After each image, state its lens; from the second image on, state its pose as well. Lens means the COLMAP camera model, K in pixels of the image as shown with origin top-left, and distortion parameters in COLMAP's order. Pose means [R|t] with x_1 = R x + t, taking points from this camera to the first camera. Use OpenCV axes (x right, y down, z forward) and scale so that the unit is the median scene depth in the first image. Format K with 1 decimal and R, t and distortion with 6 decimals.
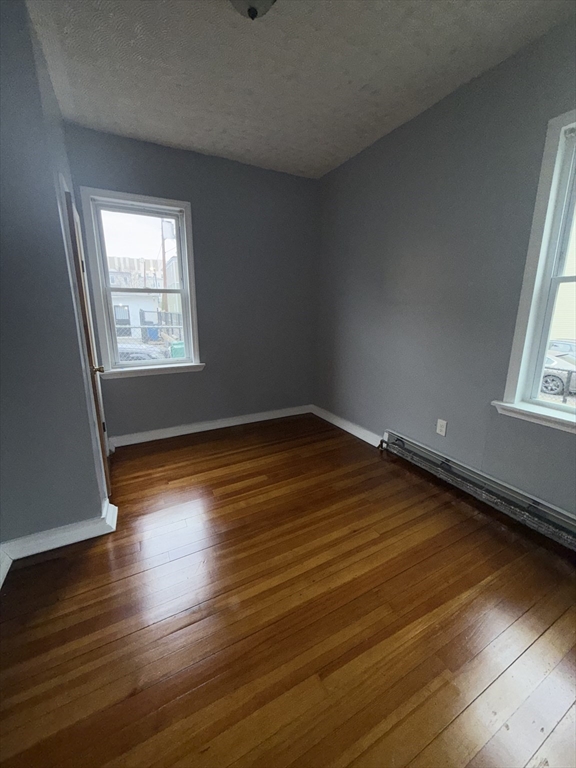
lens RADIAL K [[304.1, 0, 288.0], [0, 304.1, 384.0], [0, 0, 1]] dist [0.001318, -0.000334]
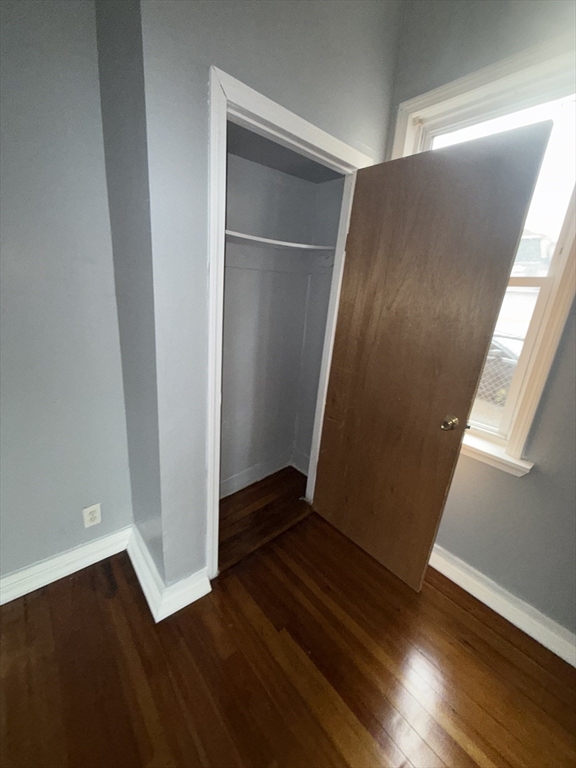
lens RADIAL K [[307.0, 0, 288.0], [0, 307.0, 384.0], [0, 0, 1]] dist [-0.000754, 0.000112]
pose [[0.240579, 0.294459, -0.924887, -0.015361], [-0.304446, 0.927679, 0.216157, -0.288321], [0.921648, 0.229576, 0.312827, 1.047215]]
